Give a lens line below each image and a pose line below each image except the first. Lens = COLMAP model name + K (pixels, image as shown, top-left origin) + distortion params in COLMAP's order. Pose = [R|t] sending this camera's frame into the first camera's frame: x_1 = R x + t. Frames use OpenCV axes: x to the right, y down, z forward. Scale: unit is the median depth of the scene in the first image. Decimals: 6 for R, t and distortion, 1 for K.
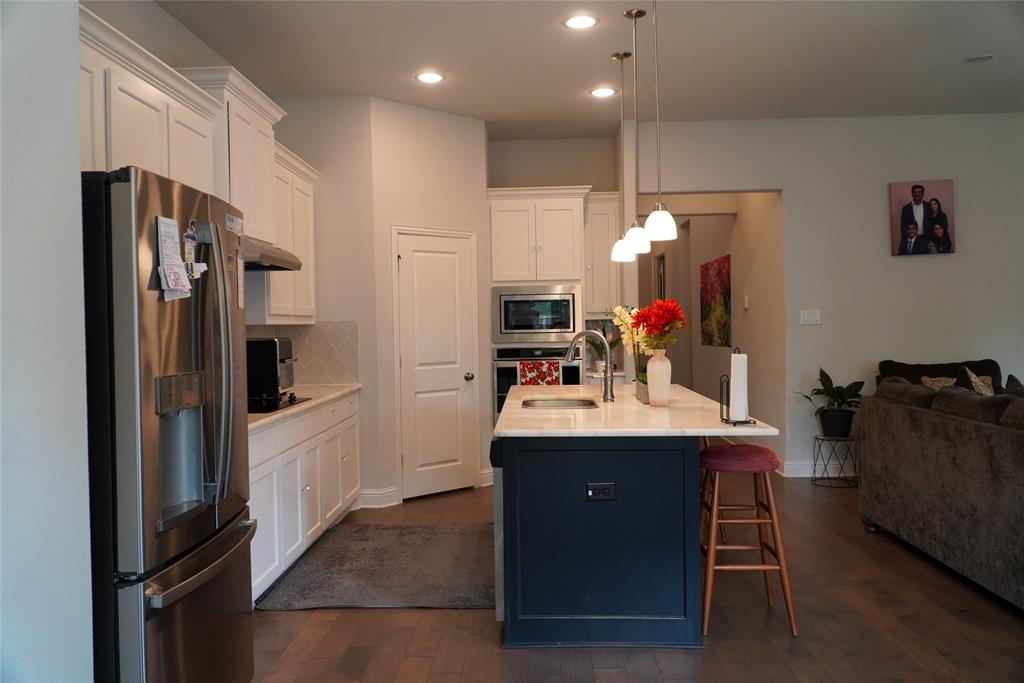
lens RADIAL K [[810.1, 0, 508.9], [0, 810.1, 336.7], [0, 0, 1]] dist [0.003367, -0.004201]
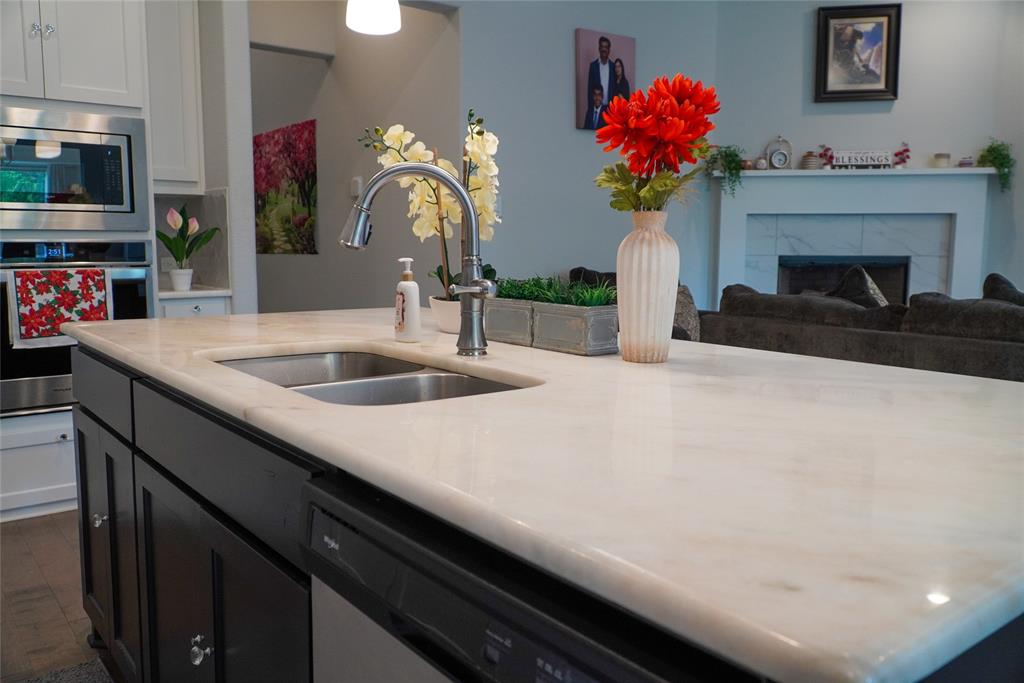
lens RADIAL K [[810.1, 0, 508.9], [0, 810.1, 336.7], [0, 0, 1]] dist [0.003367, -0.004201]
pose [[0.765972, -0.054608, 0.640551, -0.071886], [-0.006126, 0.995721, 0.092212, 0.024722], [-0.642845, -0.074556, 0.762359, 0.471351]]
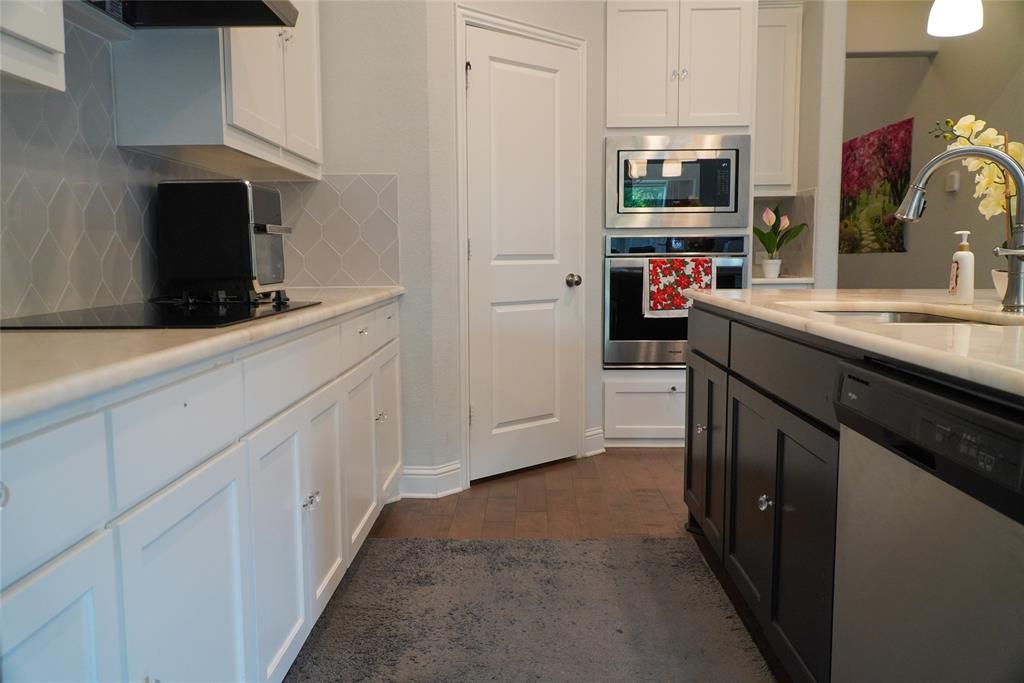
lens RADIAL K [[813.3, 0, 503.8], [0, 813.3, 335.9], [0, 0, 1]] dist [0.002436, 0.004362]
pose [[0.999944, 0.010257, -0.002673, -0.098993], [-0.009996, 0.996410, 0.084068, 0.039901], [0.003526, -0.084037, 0.996456, 0.383503]]
